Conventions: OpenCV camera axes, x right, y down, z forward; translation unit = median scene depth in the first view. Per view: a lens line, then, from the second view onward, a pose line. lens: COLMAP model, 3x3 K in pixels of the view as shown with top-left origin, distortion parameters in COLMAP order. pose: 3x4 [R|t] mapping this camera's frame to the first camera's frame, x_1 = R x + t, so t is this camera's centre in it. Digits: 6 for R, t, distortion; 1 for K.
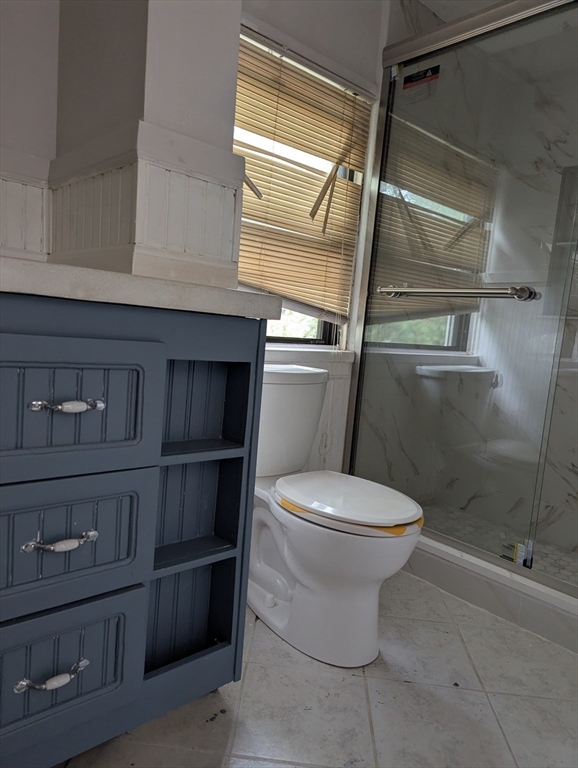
lens RADIAL K [[552.8, 0, 290.2], [0, 552.8, 387.4], [0, 0, 1]] dist [0.034431, -0.005829]
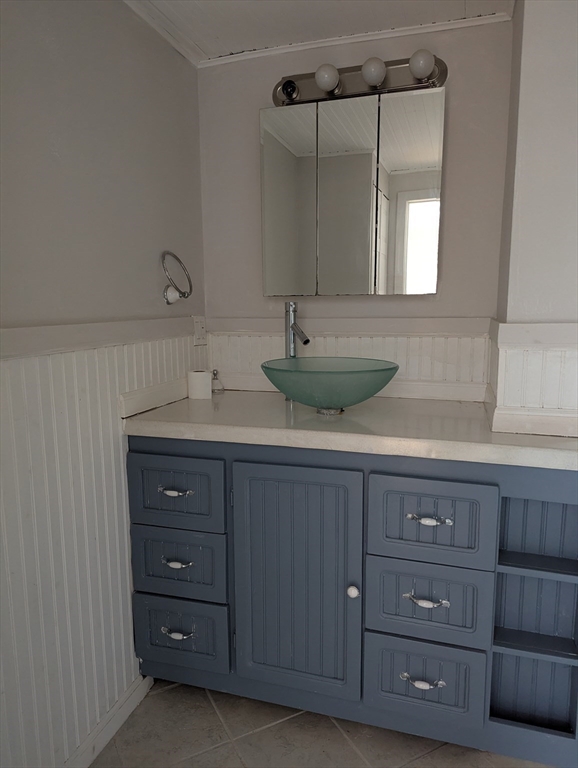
lens RADIAL K [[552.8, 0, 294.7], [0, 552.8, 386.7], [0, 0, 1]] dist [0.034431, -0.005829]
pose [[0.504770, 0.047974, -0.861920, 0.738802], [-0.044829, 0.998564, 0.029326, -0.362663], [0.862089, 0.023837, 0.506196, -0.155945]]
